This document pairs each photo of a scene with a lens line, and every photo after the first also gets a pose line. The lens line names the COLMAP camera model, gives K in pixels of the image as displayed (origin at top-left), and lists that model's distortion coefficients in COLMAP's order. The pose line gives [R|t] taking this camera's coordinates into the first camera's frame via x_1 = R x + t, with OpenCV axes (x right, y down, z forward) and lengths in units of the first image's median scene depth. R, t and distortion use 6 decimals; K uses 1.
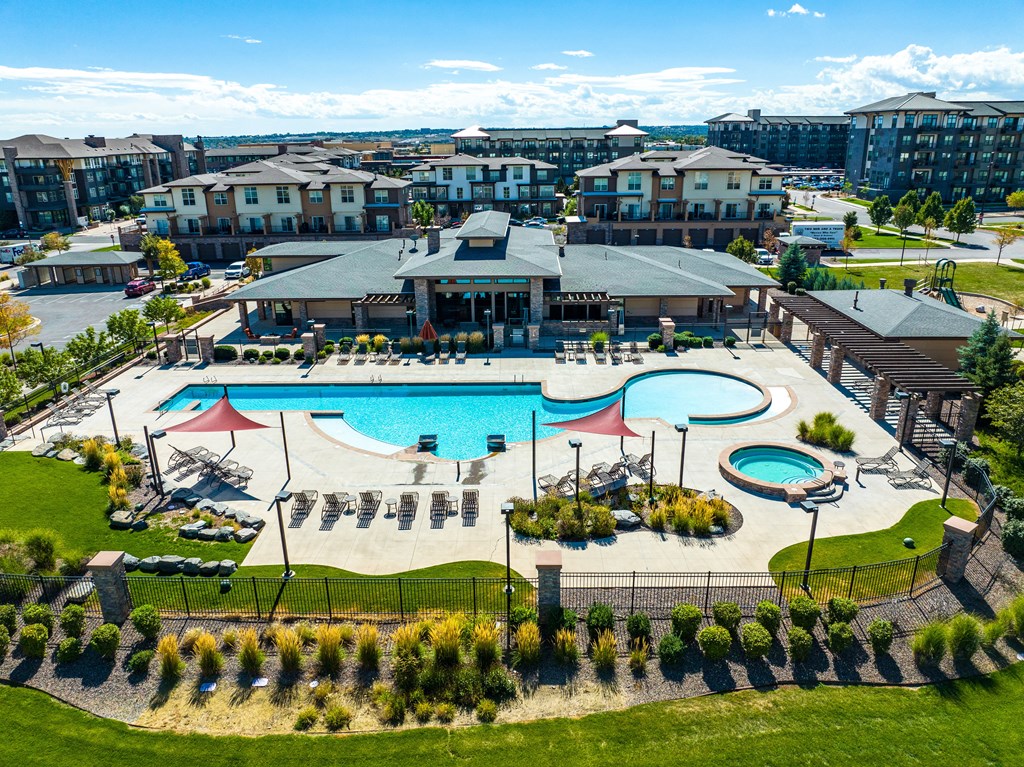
lens RADIAL K [[725.6, 0, 508.8], [0, 725.6, 383.4], [0, 0, 1]] dist [-0.034506, 0.002135]
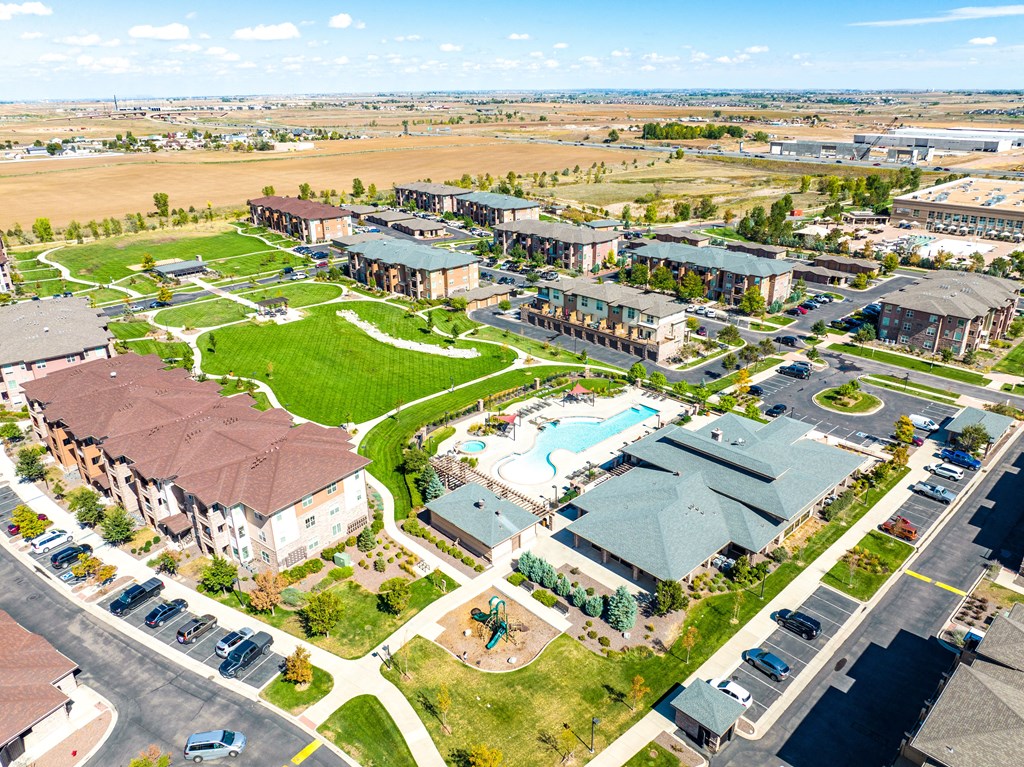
lens RADIAL K [[725.6, 0, 508.8], [0, 725.6, 383.4], [0, 0, 1]] dist [-0.034506, 0.002135]
pose [[-0.706405, 0.283253, -0.648659, 1.901905], [-0.213538, 0.788450, 0.576844, -1.705695], [0.674828, 0.545999, -0.496480, 2.097599]]
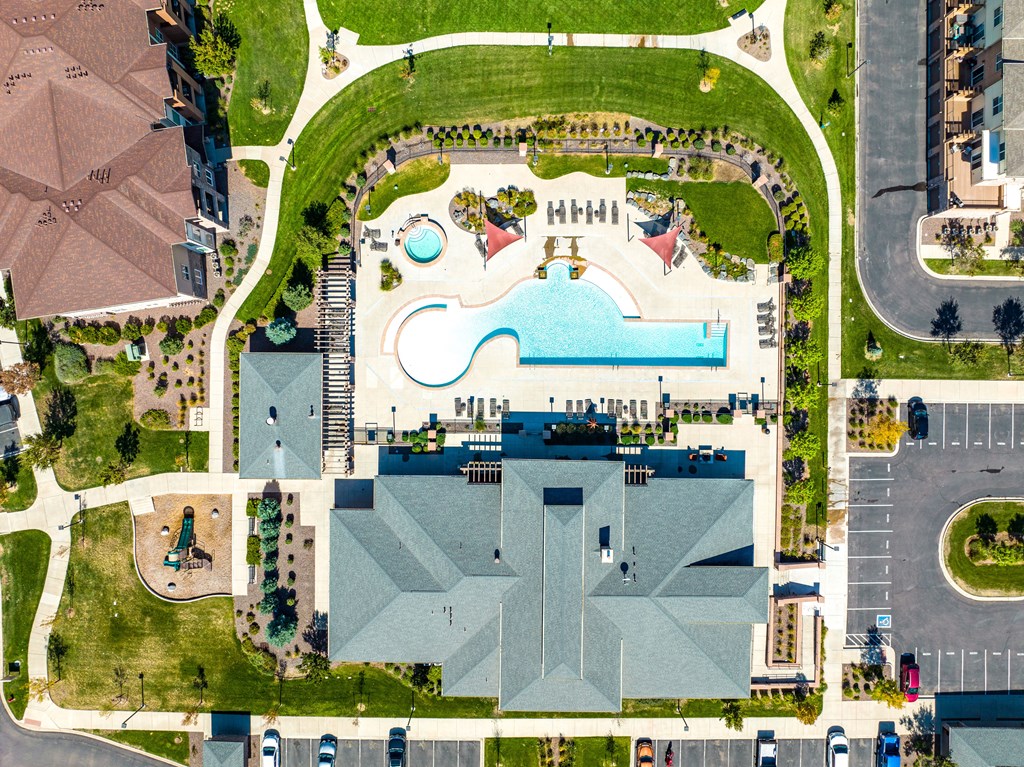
lens RADIAL K [[725.6, 0, 508.8], [0, 725.6, 383.4], [0, 0, 1]] dist [-0.034506, 0.002135]
pose [[-0.999837, 0.014583, 0.010654, 0.055102], [0.005298, -0.327130, 0.944964, -1.766886], [0.017265, 0.944867, 0.327000, 0.510632]]
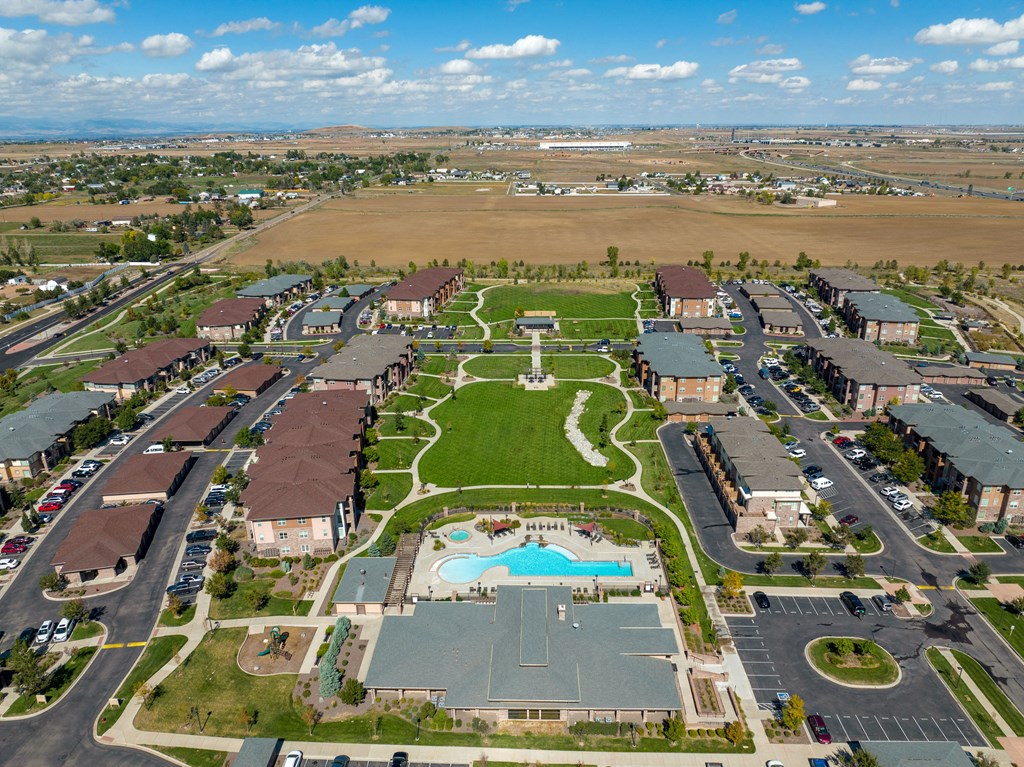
lens RADIAL K [[725.6, 0, 508.8], [0, 725.6, 383.4], [0, 0, 1]] dist [-0.034506, 0.002135]
pose [[-0.999694, 0.017664, 0.017330, -0.018075], [0.024623, 0.779590, 0.625806, -2.596663], [-0.002456, 0.626041, -0.779786, 2.987725]]
